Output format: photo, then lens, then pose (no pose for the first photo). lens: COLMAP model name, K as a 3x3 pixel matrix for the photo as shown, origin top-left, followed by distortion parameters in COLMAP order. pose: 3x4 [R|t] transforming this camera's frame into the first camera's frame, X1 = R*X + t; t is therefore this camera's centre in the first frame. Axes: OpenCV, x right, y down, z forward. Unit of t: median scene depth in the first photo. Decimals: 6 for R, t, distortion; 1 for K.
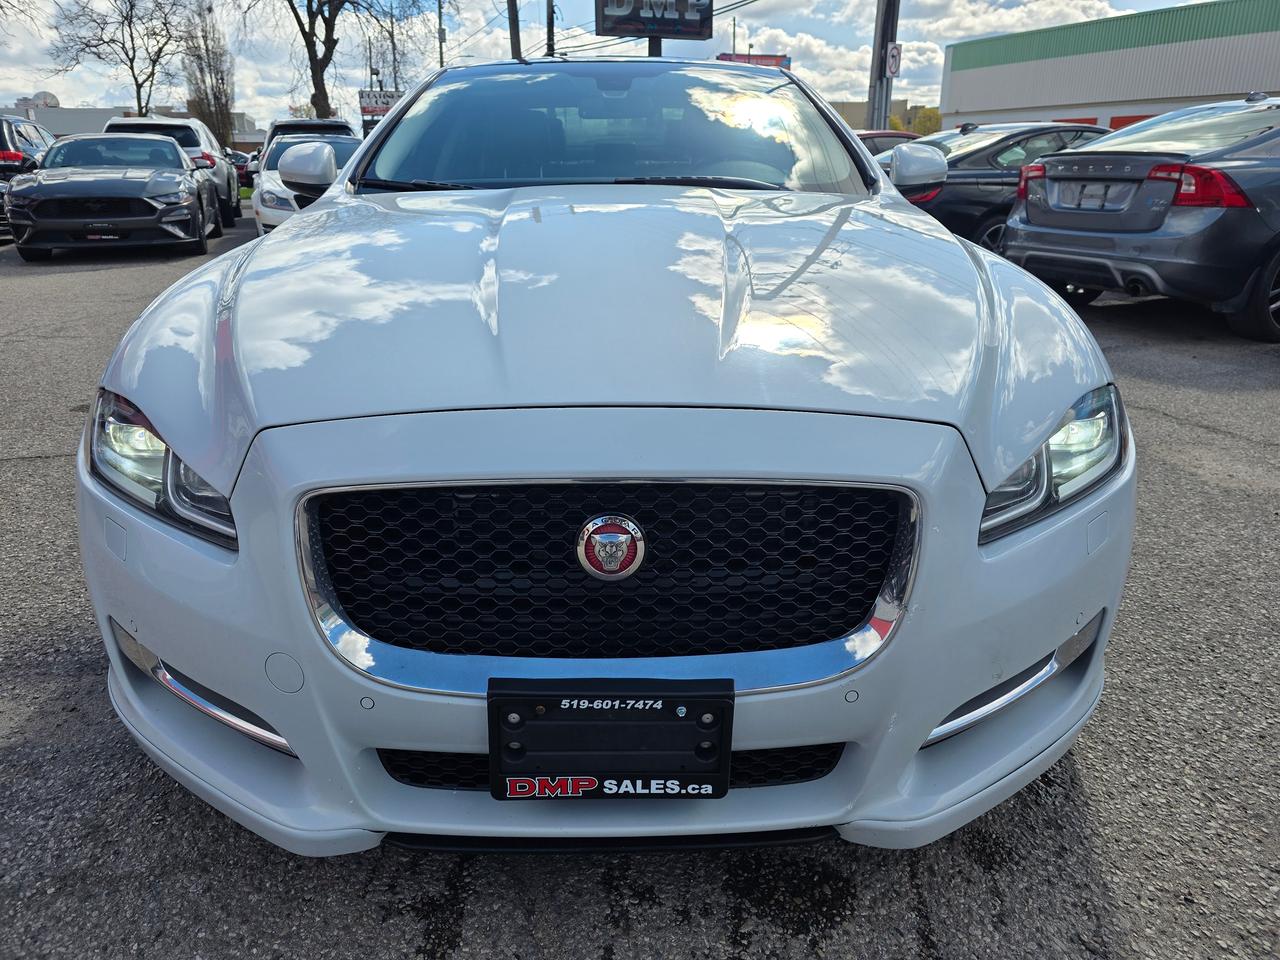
lens RADIAL K [[880.4, 0, 635.2], [0, 880.4, 465.5], [0, 0, 1]] dist [0.053570, -0.051747]
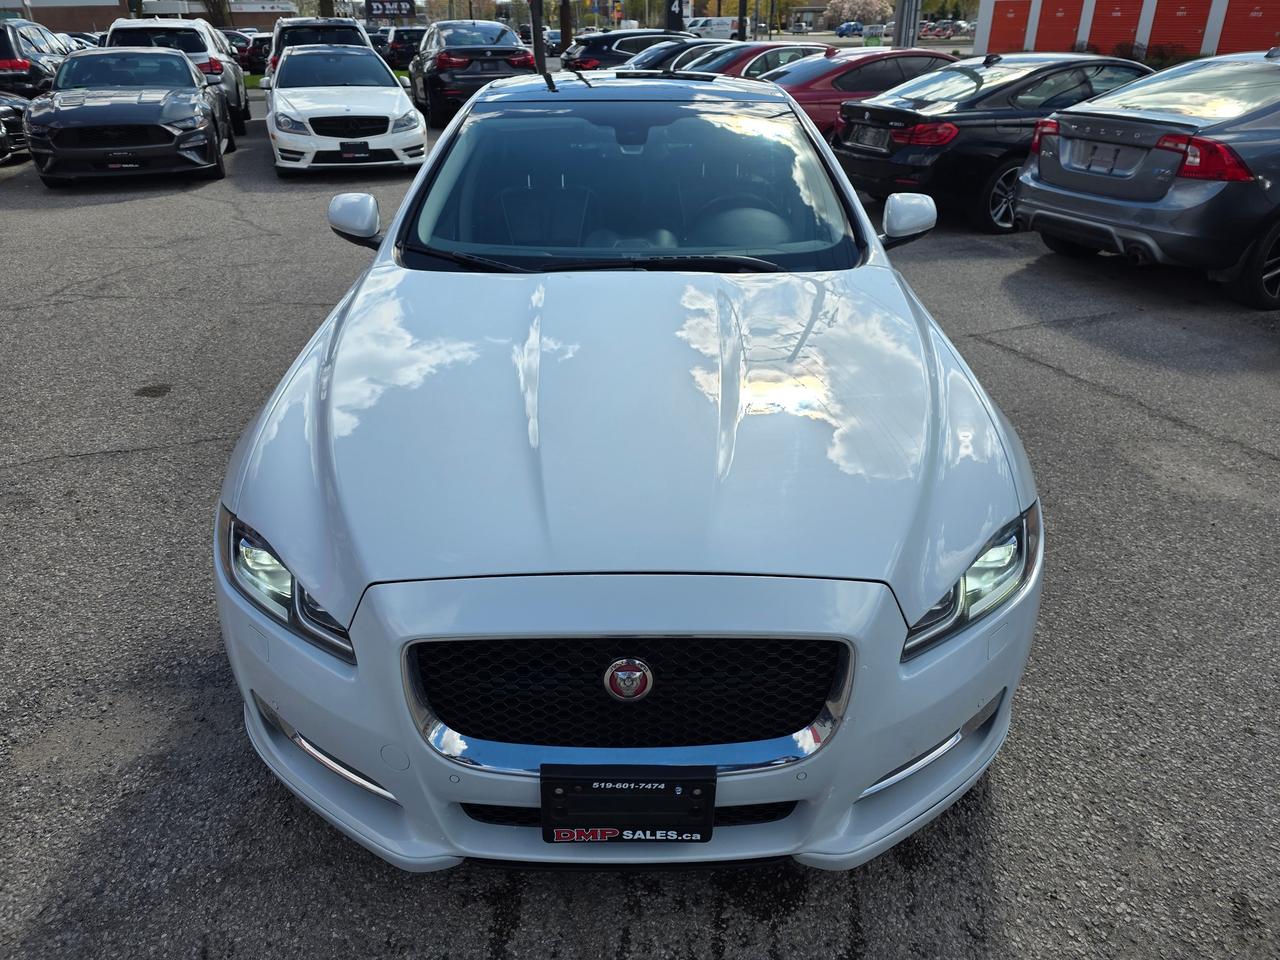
lens RADIAL K [[881.2, 0, 640.0], [0, 881.2, 480.0], [0, 0, 1]] dist [0.054877, -0.053192]
pose [[0.999905, 0.005966, -0.012434, 0.004457], [-0.004123, 0.989674, 0.143276, -0.314037], [0.013160, -0.143211, 0.989605, -0.247621]]
